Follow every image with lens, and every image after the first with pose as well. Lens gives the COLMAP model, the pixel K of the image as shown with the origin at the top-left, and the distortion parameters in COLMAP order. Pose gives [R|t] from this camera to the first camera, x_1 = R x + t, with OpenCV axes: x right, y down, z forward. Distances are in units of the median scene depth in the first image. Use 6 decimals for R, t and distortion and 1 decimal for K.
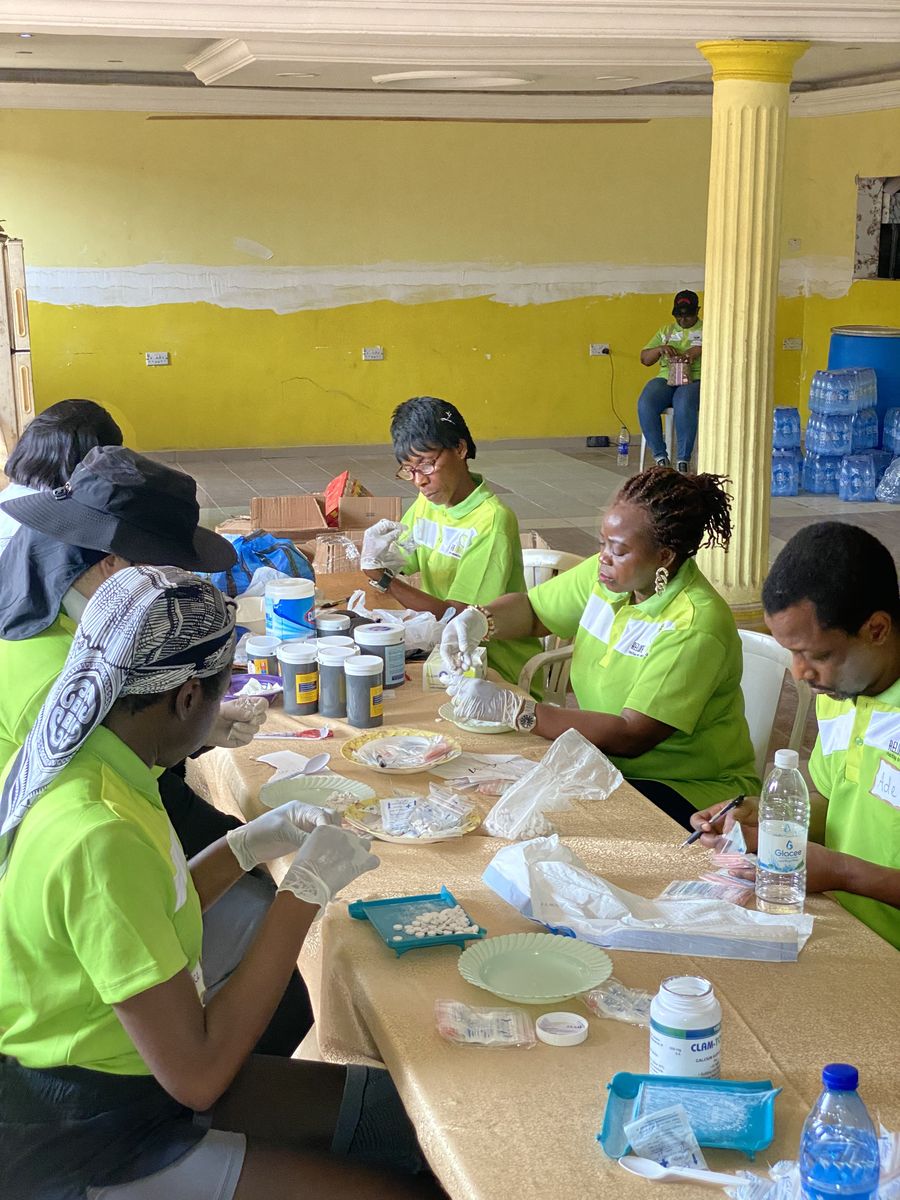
lens RADIAL K [[1827.1, 0, 450.0], [0, 1827.1, 600.0], [0, 0, 1]] dist [0.141473, -0.460670]
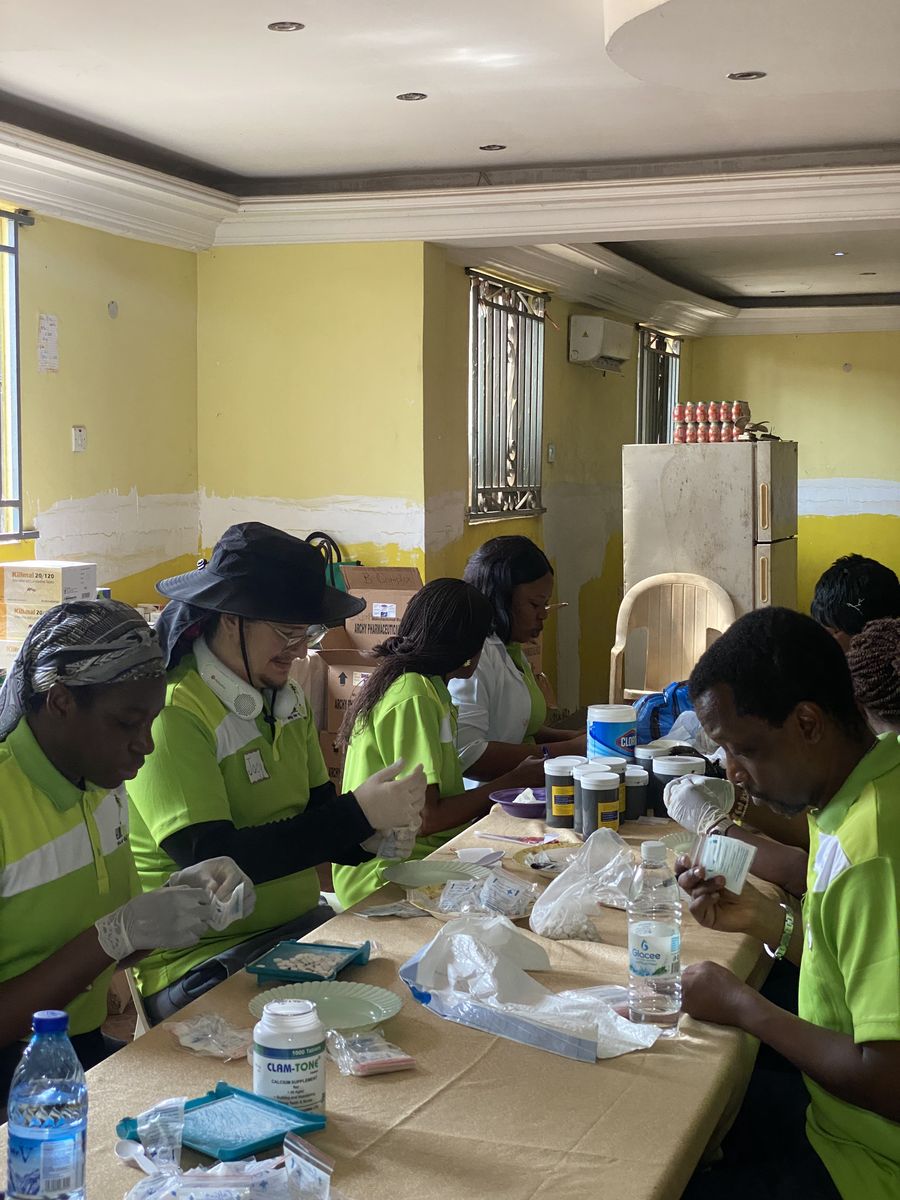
lens RADIAL K [[1828.9, 0, 450.0], [0, 1828.9, 600.0], [0, 0, 1]] dist [0.026396, -0.042554]
pose [[0.796628, 0.038336, -0.603253, 0.445823], [-0.128131, 0.986018, -0.106543, 0.052529], [0.590734, 0.162171, 0.790401, 0.146080]]
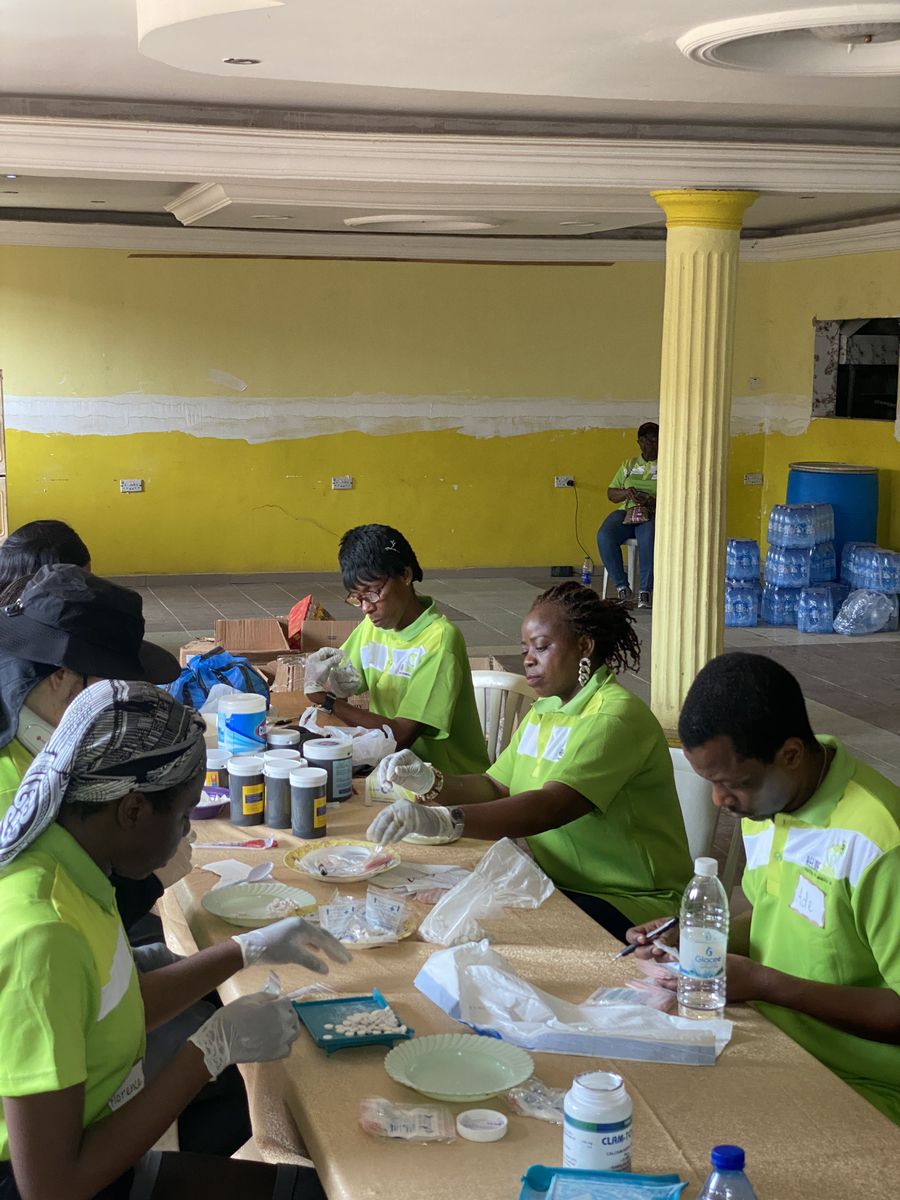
lens RADIAL K [[1836.0, 0, 419.3], [0, 1836.0, 579.4], [0, 0, 1]] dist [0.054597, 0.067378]
pose [[0.999913, 0.012025, -0.005334, 0.017001], [-0.012426, 0.996469, -0.083035, 0.008873], [0.004317, 0.083094, 0.996532, -0.036560]]
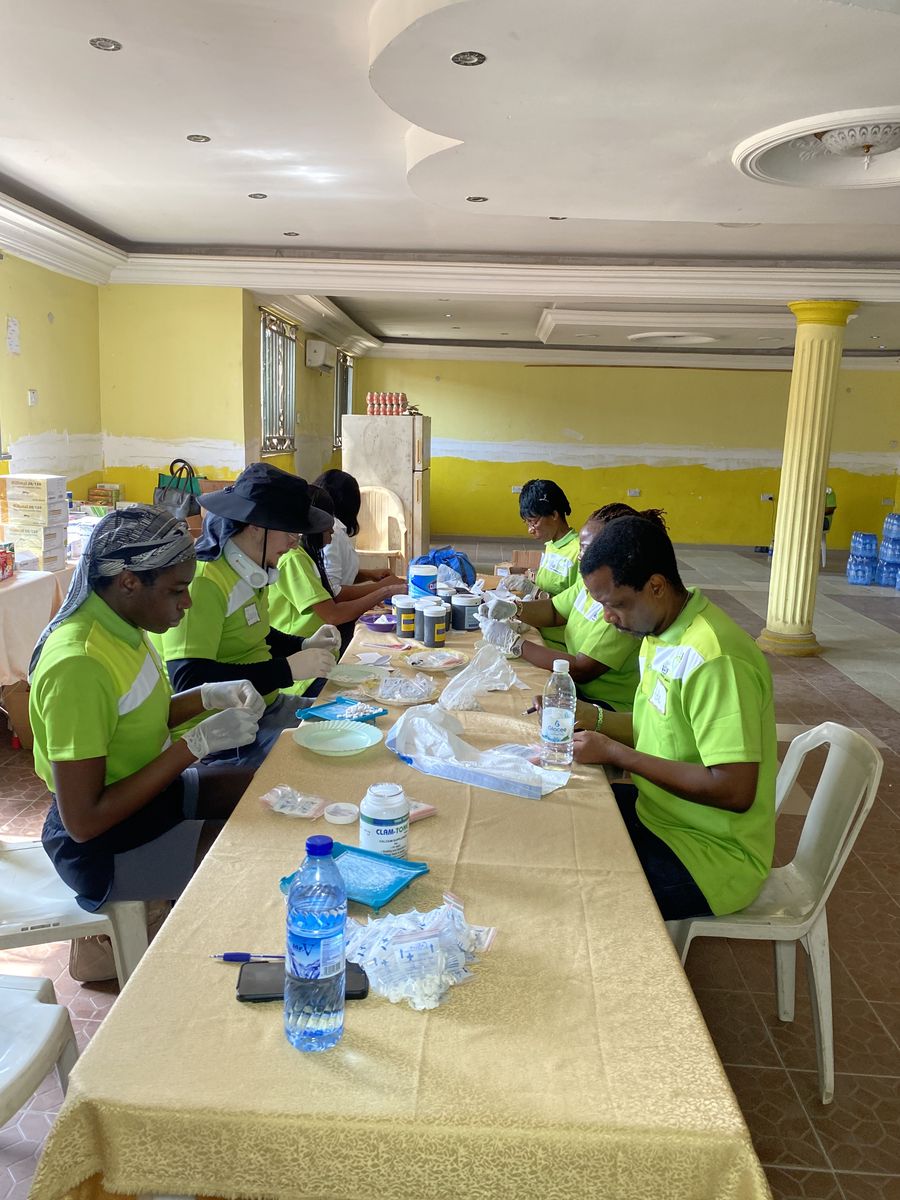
lens RADIAL K [[906.8, 0, 450.0], [0, 906.8, 600.0], [0, 0, 1]] dist [0.072587, -0.272704]
pose [[0.939672, 0.087067, -0.330812, 0.229559], [-0.102714, 0.994256, -0.030081, 0.046378], [0.326293, 0.062246, 0.943217, 0.197496]]
